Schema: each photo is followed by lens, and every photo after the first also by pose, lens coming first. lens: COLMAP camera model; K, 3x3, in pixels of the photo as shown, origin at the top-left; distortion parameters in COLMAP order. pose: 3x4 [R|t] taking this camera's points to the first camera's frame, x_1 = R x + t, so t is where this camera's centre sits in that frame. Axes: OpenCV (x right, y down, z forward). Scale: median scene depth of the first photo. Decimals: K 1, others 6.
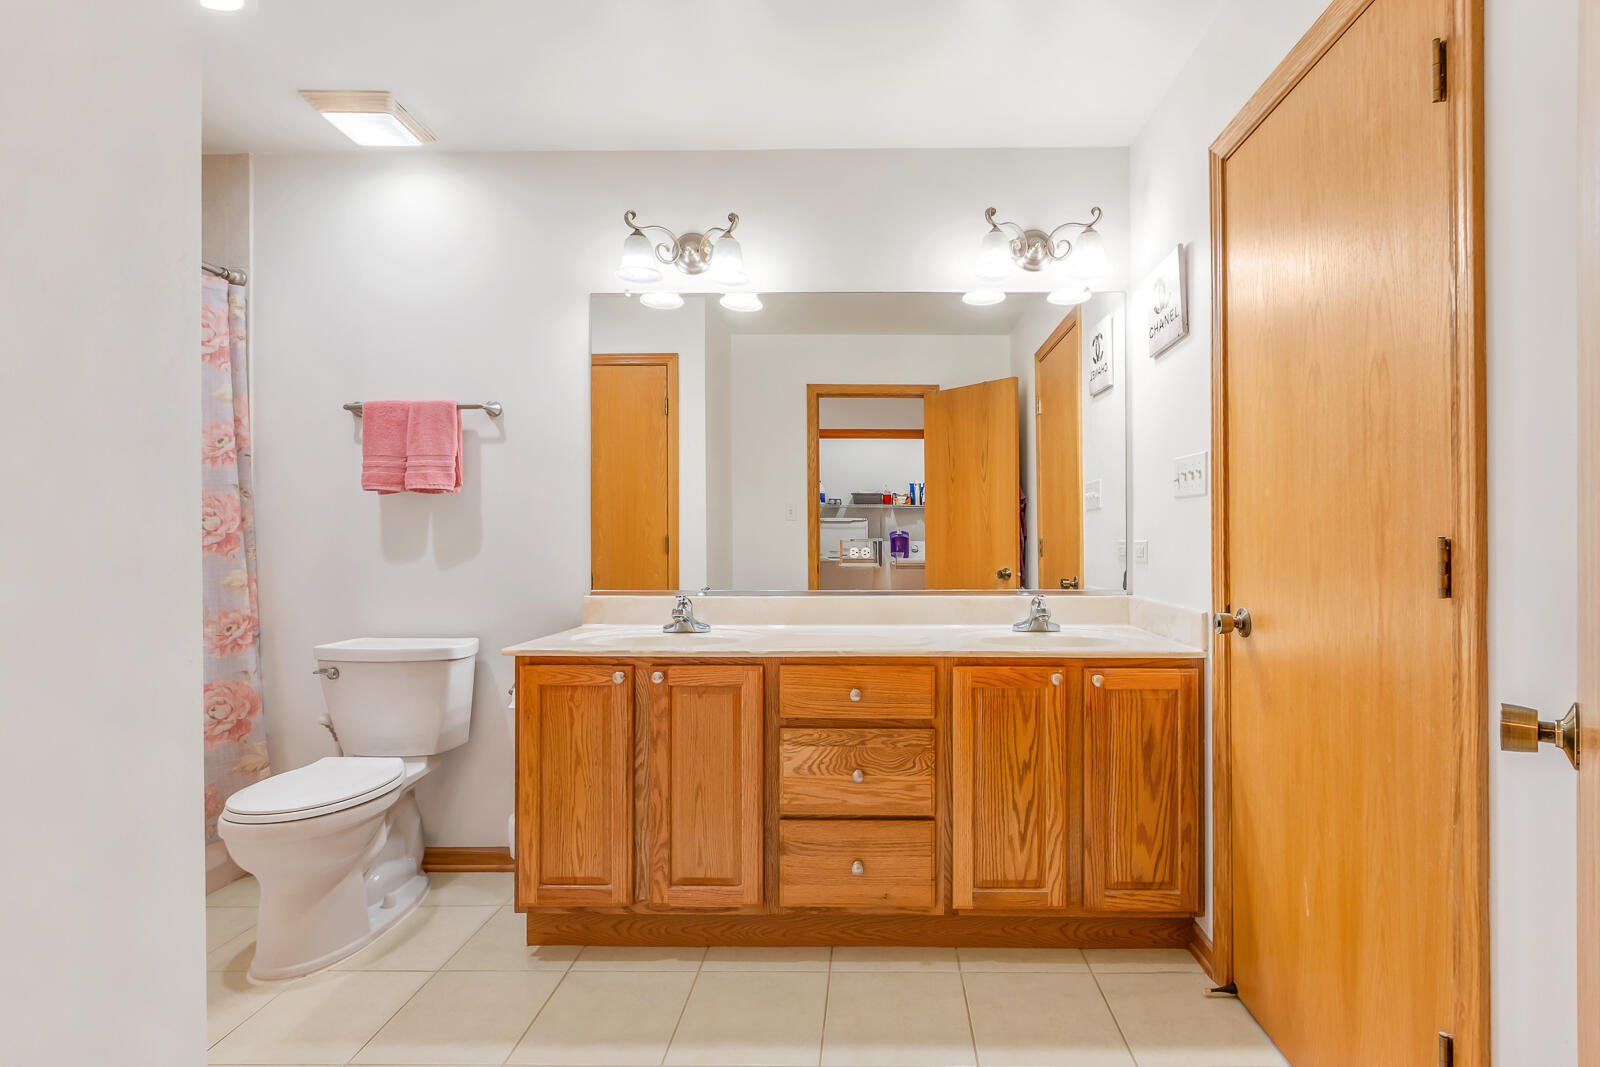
lens RADIAL K [[709.0, 0, 797.7], [0, 709.0, 521.4], [0, 0, 1]] dist [0.000395, 0.000318]
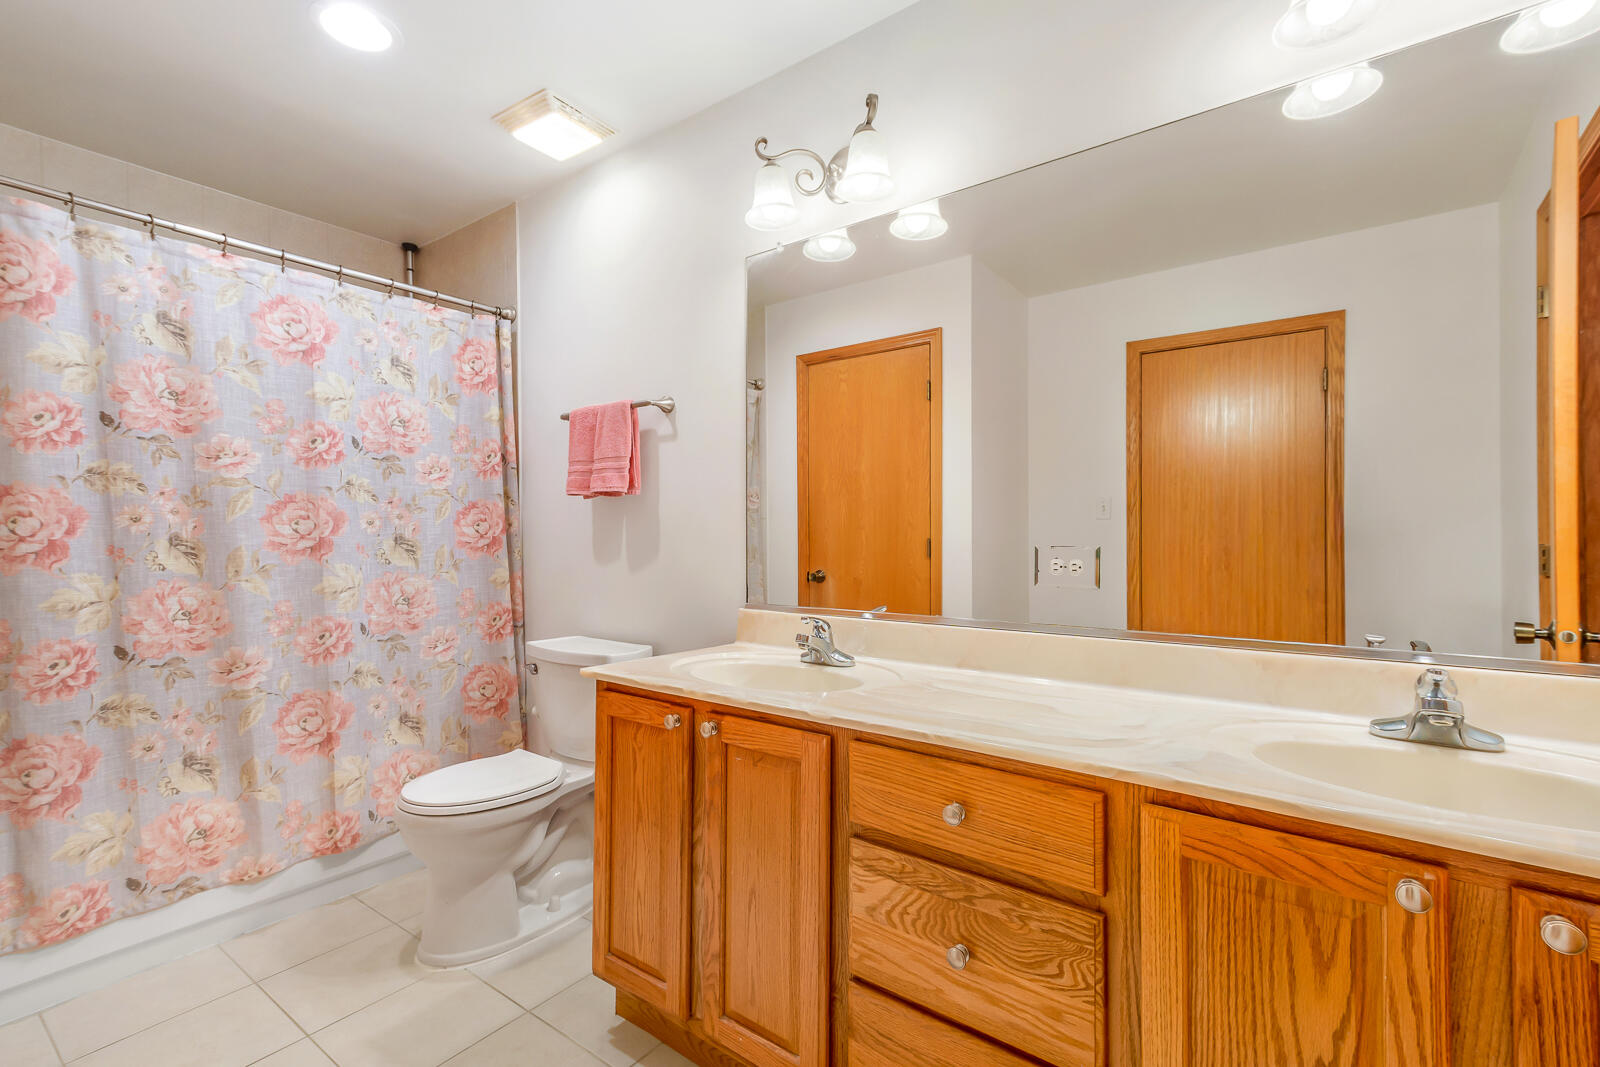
lens RADIAL K [[667.5, 0, 800.0], [0, 667.5, 533.5], [0, 0, 1]] dist [0.028110, -0.005589]
pose [[0.842366, -0.001936, -0.538903, 0.263553], [0.010407, 0.999866, 0.012674, 0.004403], [0.538806, -0.016284, 0.842273, 0.451383]]
